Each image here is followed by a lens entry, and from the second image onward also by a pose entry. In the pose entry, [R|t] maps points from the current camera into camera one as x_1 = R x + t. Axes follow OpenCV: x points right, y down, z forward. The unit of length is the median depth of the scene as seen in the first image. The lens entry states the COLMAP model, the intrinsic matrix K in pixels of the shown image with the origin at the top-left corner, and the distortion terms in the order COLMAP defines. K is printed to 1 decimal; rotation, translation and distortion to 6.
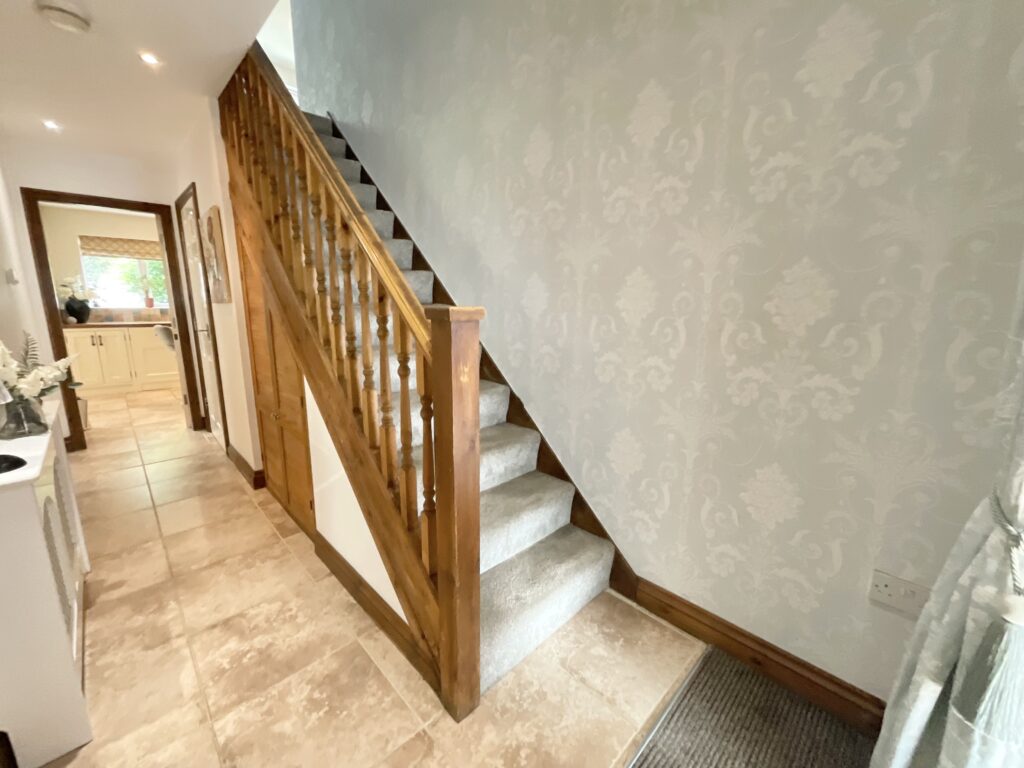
lens RADIAL K [[415.9, 0, 509.6], [0, 415.9, 382.0], [0, 0, 1]] dist [-0.000152, 0.001750]
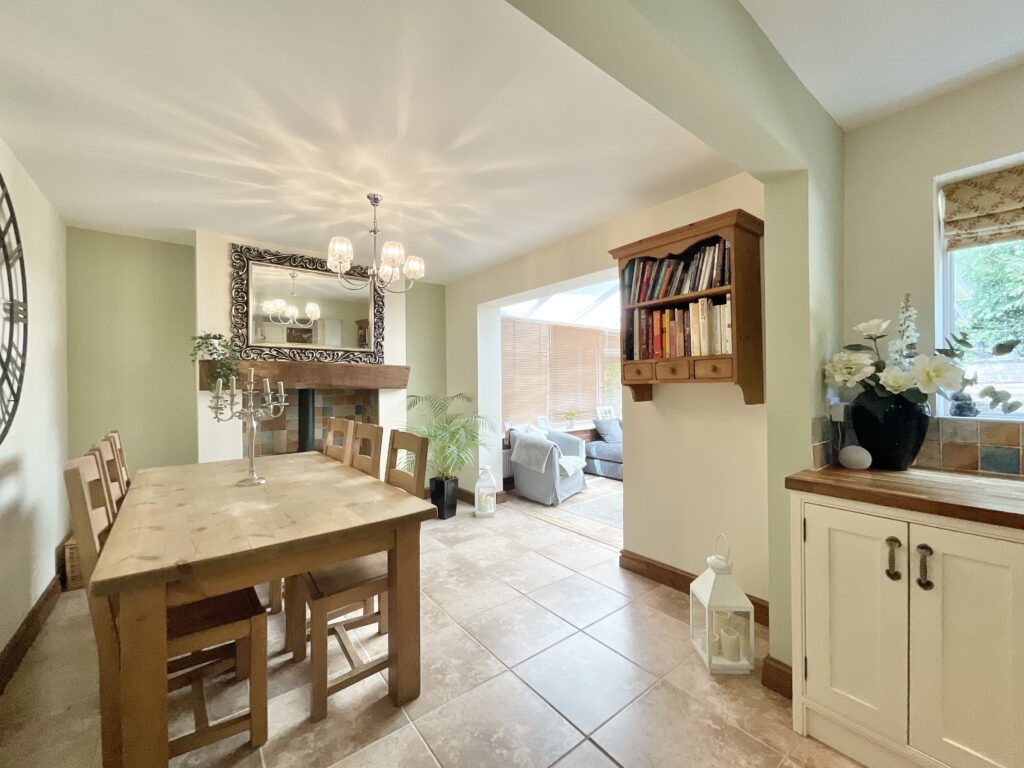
lens RADIAL K [[415.9, 0, 510.7], [0, 415.9, 379.7], [0, 0, 1]] dist [-0.000152, 0.001750]
pose [[-0.116820, -0.013203, -0.993065, -0.707078], [-0.179938, 0.983645, 0.008089, -0.158260], [0.976717, 0.179635, -0.117285, 0.765399]]
